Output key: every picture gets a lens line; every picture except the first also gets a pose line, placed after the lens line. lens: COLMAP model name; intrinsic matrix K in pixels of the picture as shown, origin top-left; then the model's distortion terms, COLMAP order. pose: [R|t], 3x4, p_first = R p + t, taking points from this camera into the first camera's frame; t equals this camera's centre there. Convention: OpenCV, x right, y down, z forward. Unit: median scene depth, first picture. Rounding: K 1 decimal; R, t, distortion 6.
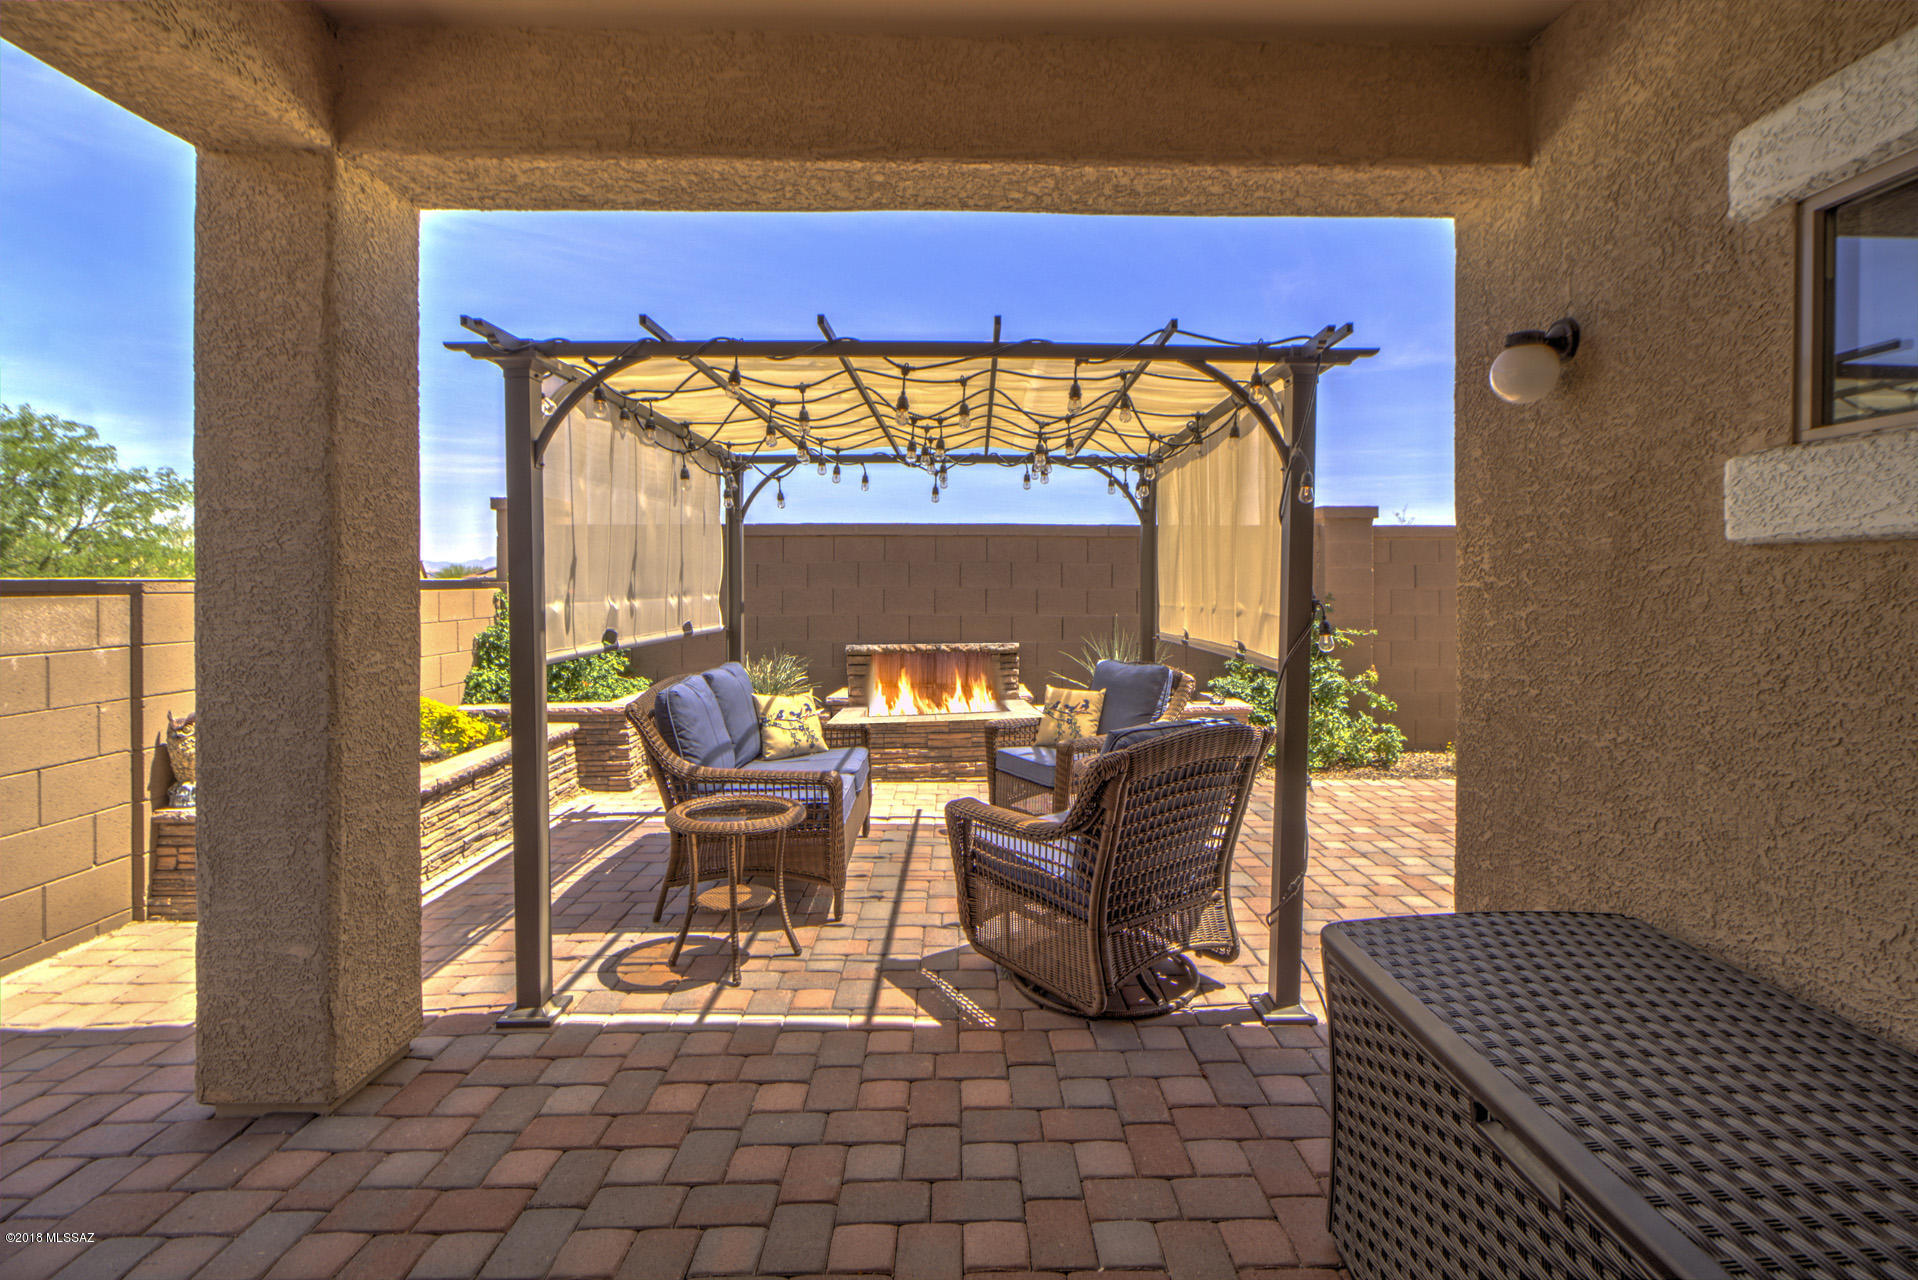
lens RADIAL K [[878.3, 0, 993.1], [0, 878.3, 588.1], [0, 0, 1]] dist [-0.027300, 0.019662]
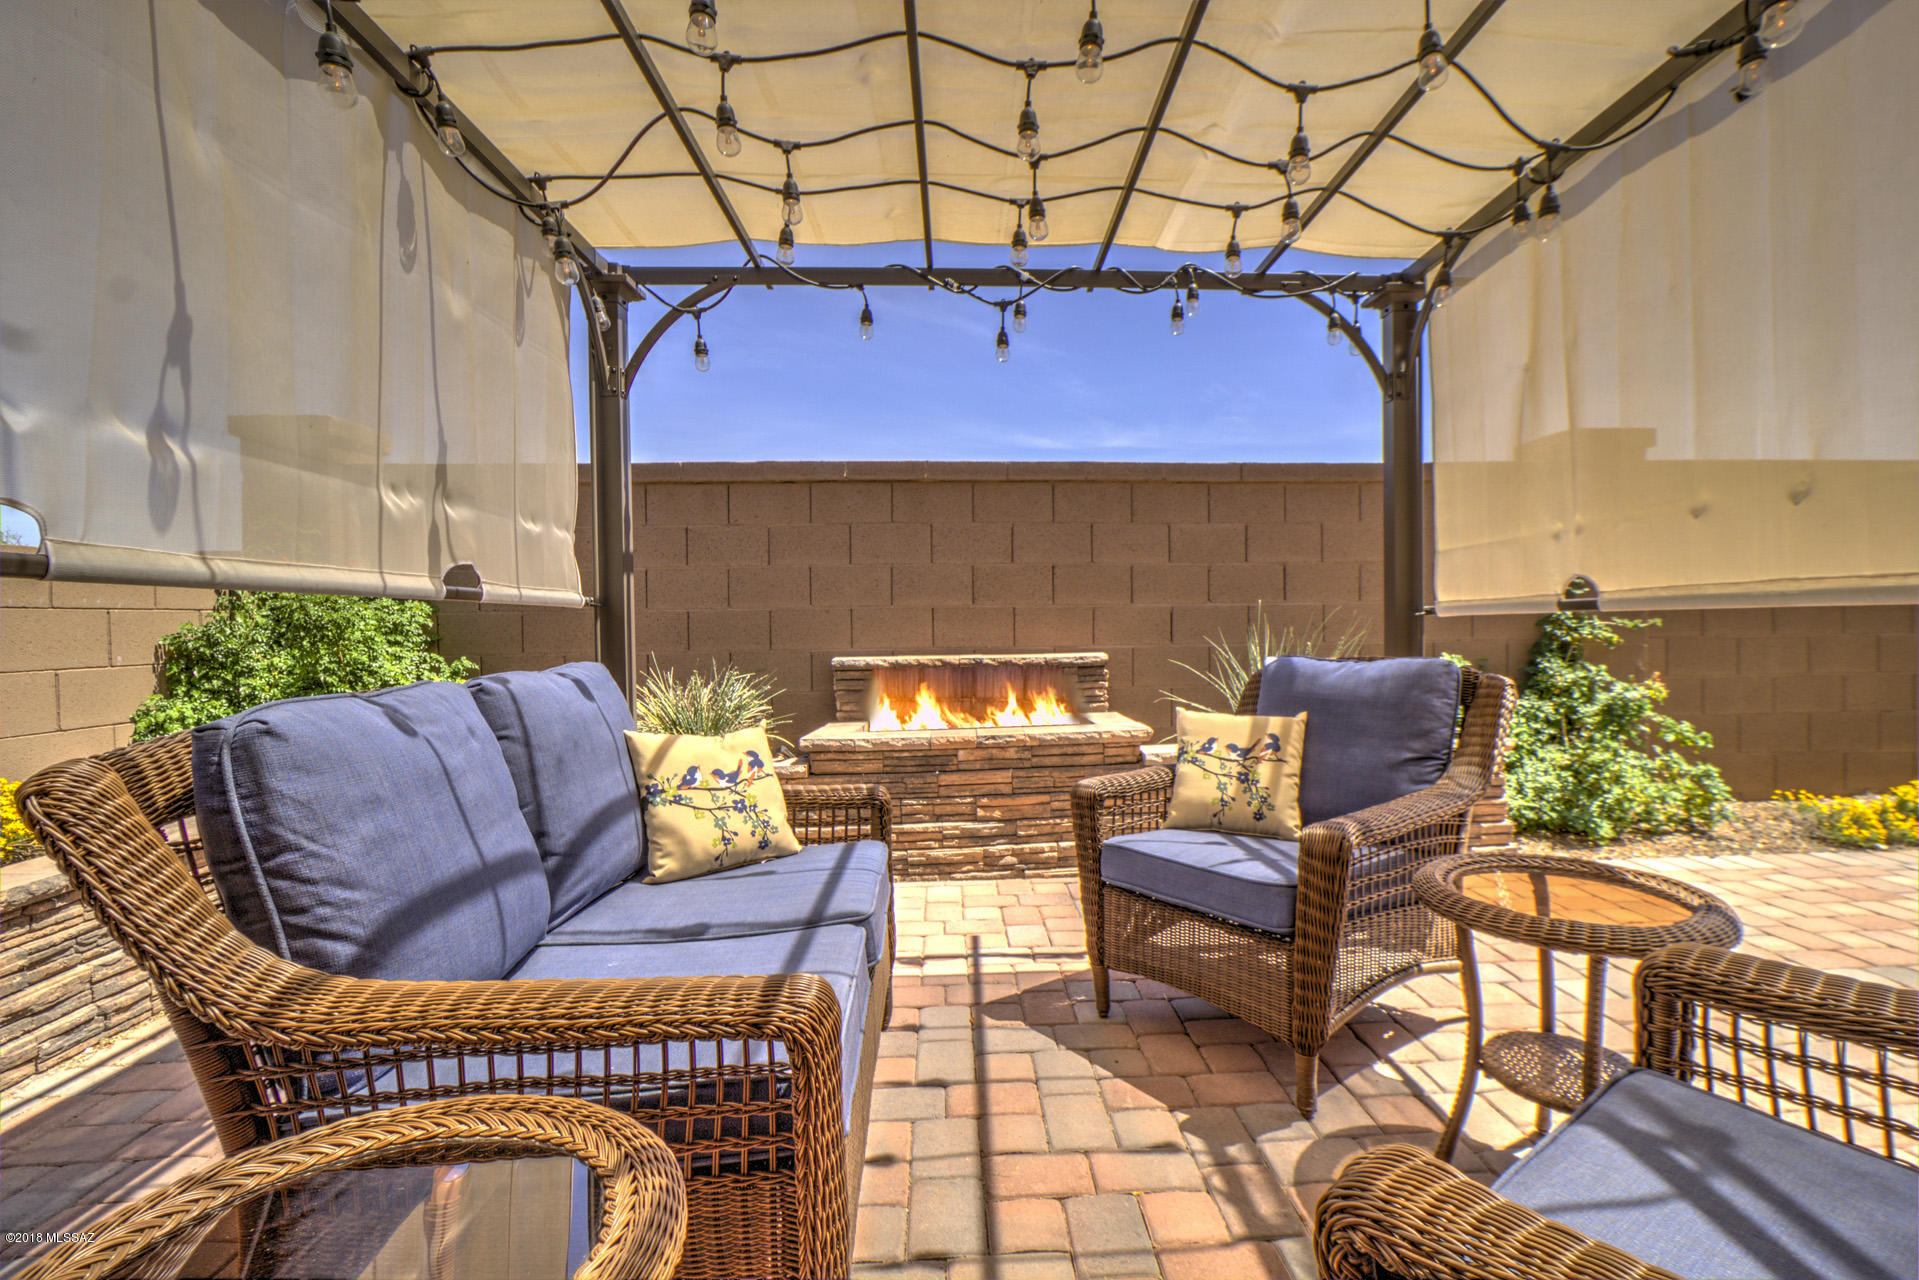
lens RADIAL K [[999.2, 0, 1041.3], [0, 999.2, 619.0], [0, 0, 1]] dist [0.003103, 0.000931]
pose [[0.998977, -0.015648, 0.042434, -0.089102], [0.015454, 0.999869, 0.004902, 0.067858], [-0.042505, -0.004241, 0.999087, 0.510114]]
